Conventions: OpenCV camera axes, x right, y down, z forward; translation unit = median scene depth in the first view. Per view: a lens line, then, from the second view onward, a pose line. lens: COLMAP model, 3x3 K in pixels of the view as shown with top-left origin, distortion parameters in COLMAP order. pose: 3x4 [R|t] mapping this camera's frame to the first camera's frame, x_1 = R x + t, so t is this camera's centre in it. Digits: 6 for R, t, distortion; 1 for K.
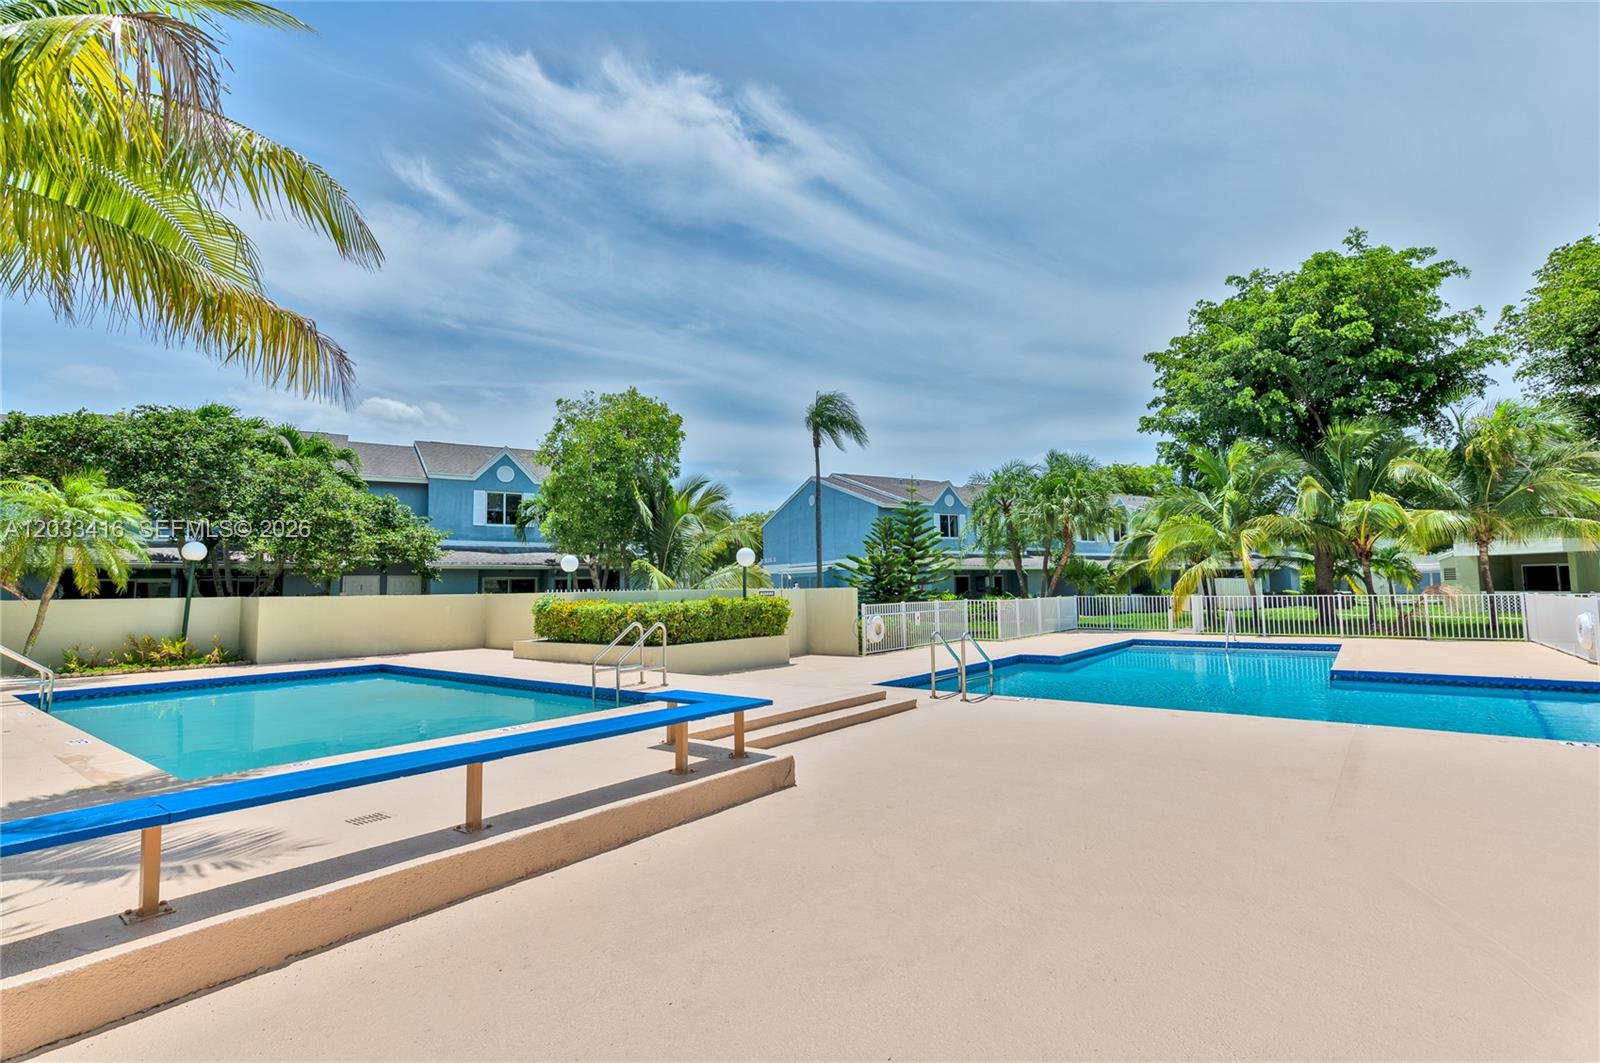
lens RADIAL K [[760.8, 0, 804.1], [0, 760.8, 557.2], [0, 0, 1]] dist [0.010538, -0.001102]
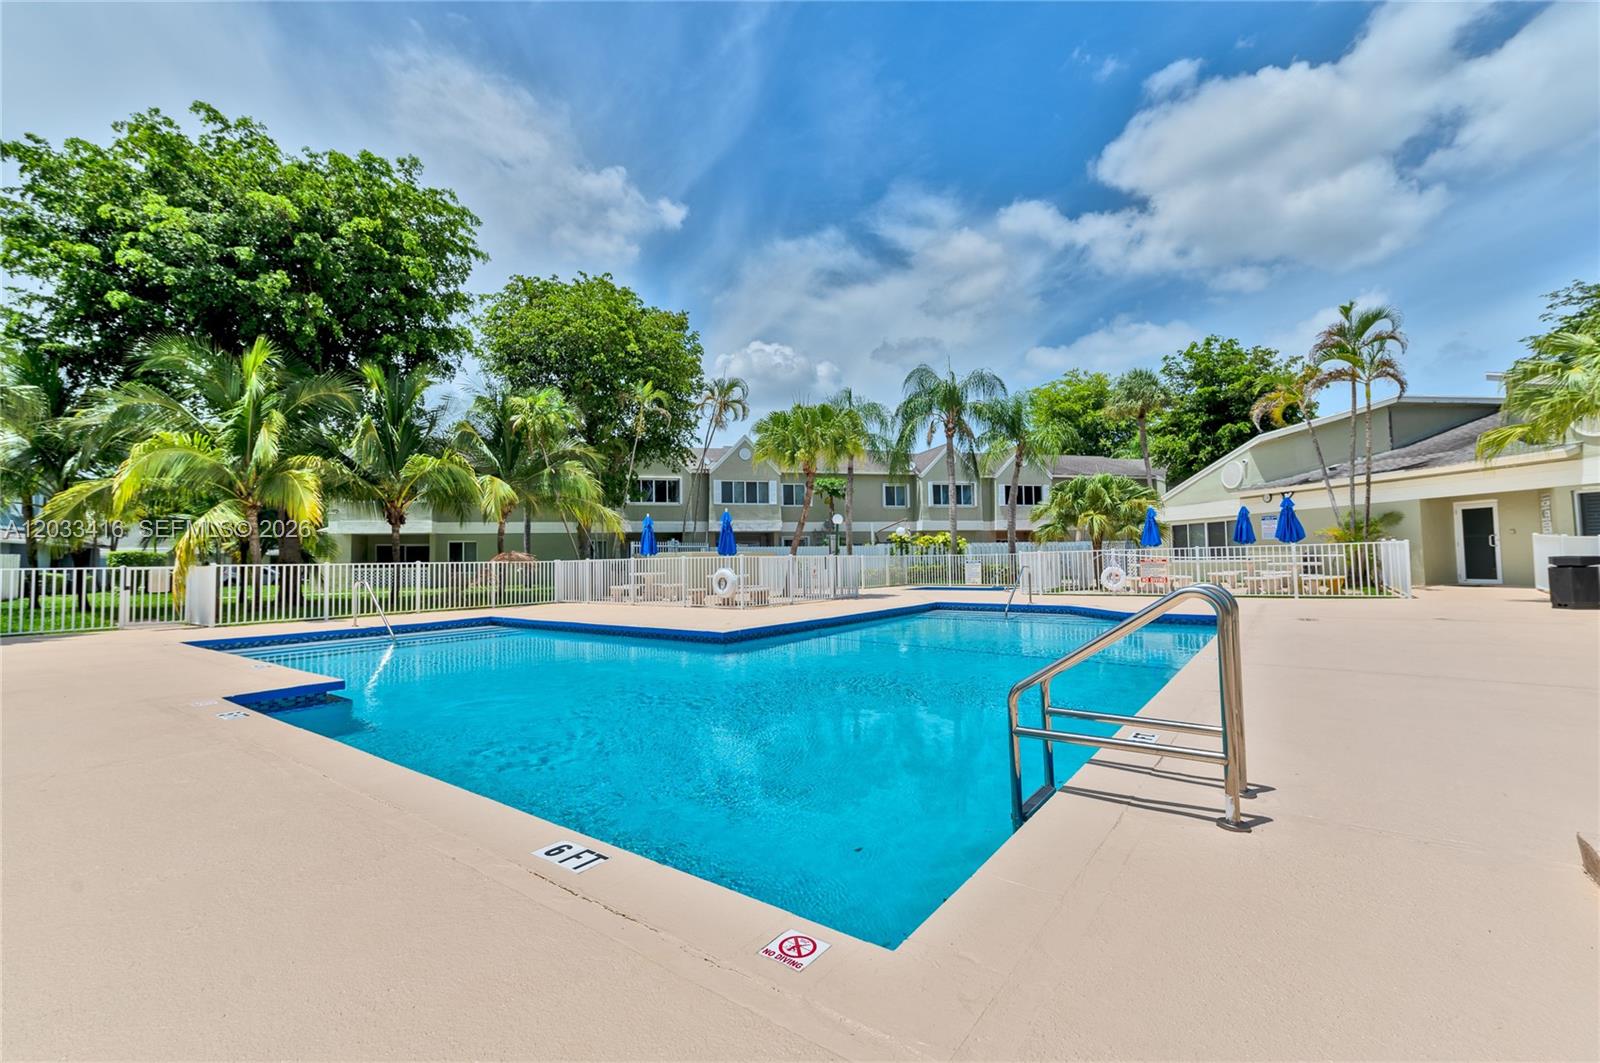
lens RADIAL K [[629.8, 0, 800.0], [0, 629.8, 531.5], [0, 0, 1]] dist [-0.001778, -0.000190]
pose [[-0.012621, 0.062543, 0.997962, 0.006099], [-0.025760, 0.997690, -0.062852, 0.037750], [-0.999588, -0.026500, -0.010981, 0.452837]]
